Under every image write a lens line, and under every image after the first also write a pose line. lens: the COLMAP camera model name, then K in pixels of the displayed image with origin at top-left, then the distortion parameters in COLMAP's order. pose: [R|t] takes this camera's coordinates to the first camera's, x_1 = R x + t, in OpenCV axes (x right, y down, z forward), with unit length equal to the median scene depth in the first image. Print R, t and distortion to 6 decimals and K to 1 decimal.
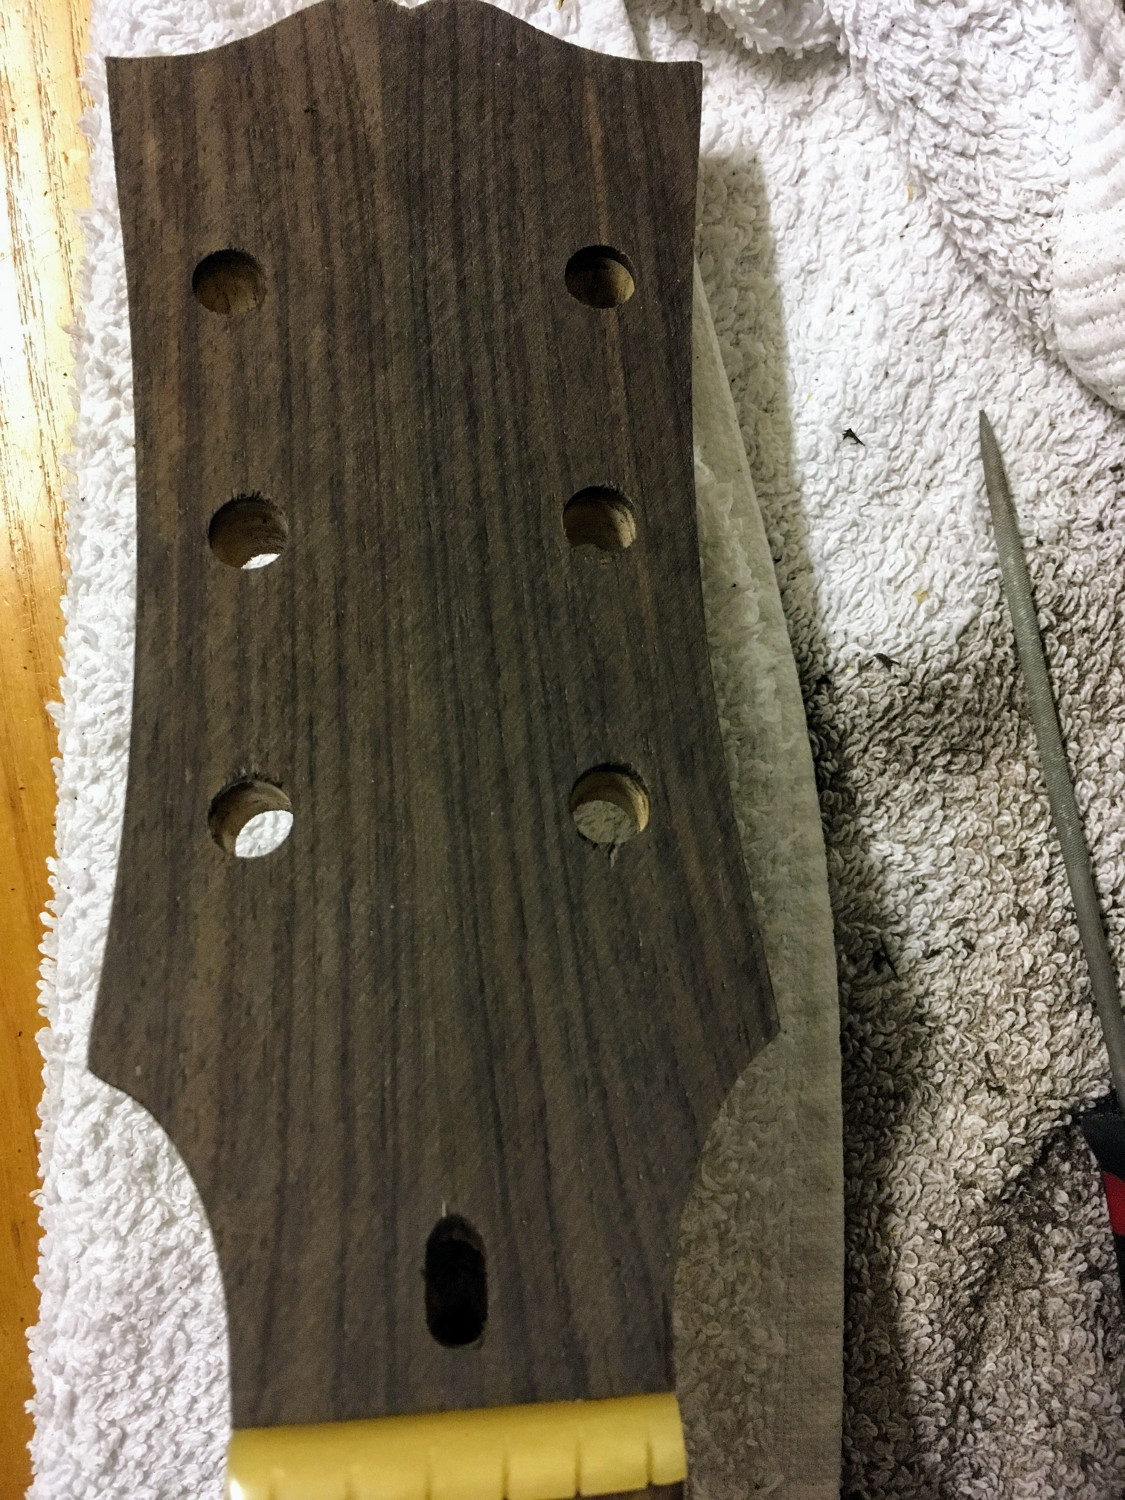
lens RADIAL K [[1305.5, 0, 568.6], [0, 1305.5, 745.9], [0, 0, 1]] dist [0.052603, -0.094701]
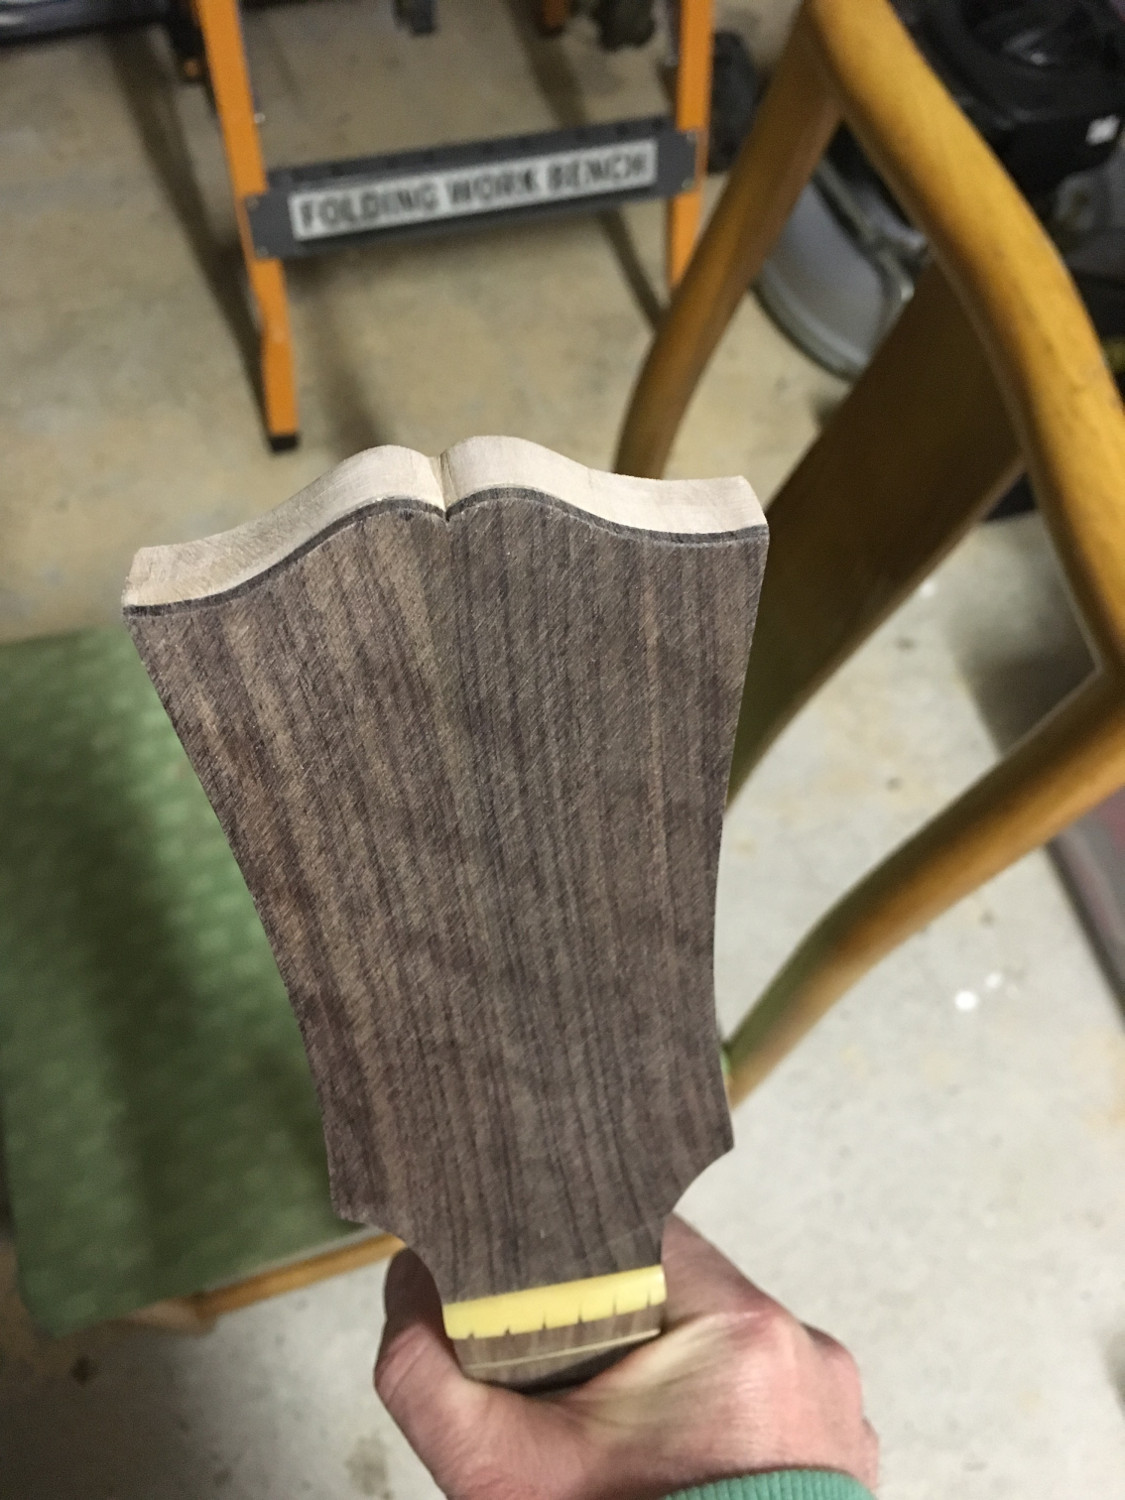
lens RADIAL K [[1305.5, 0, 564.5], [0, 1305.5, 742.7], [0, 0, 1]] dist [0.052603, -0.094701]
pose [[0.997060, -0.052545, 0.055762, -0.109038], [-0.014197, 0.588482, 0.808386, -1.283202], [-0.075292, -0.806801, 0.586006, 0.399917]]
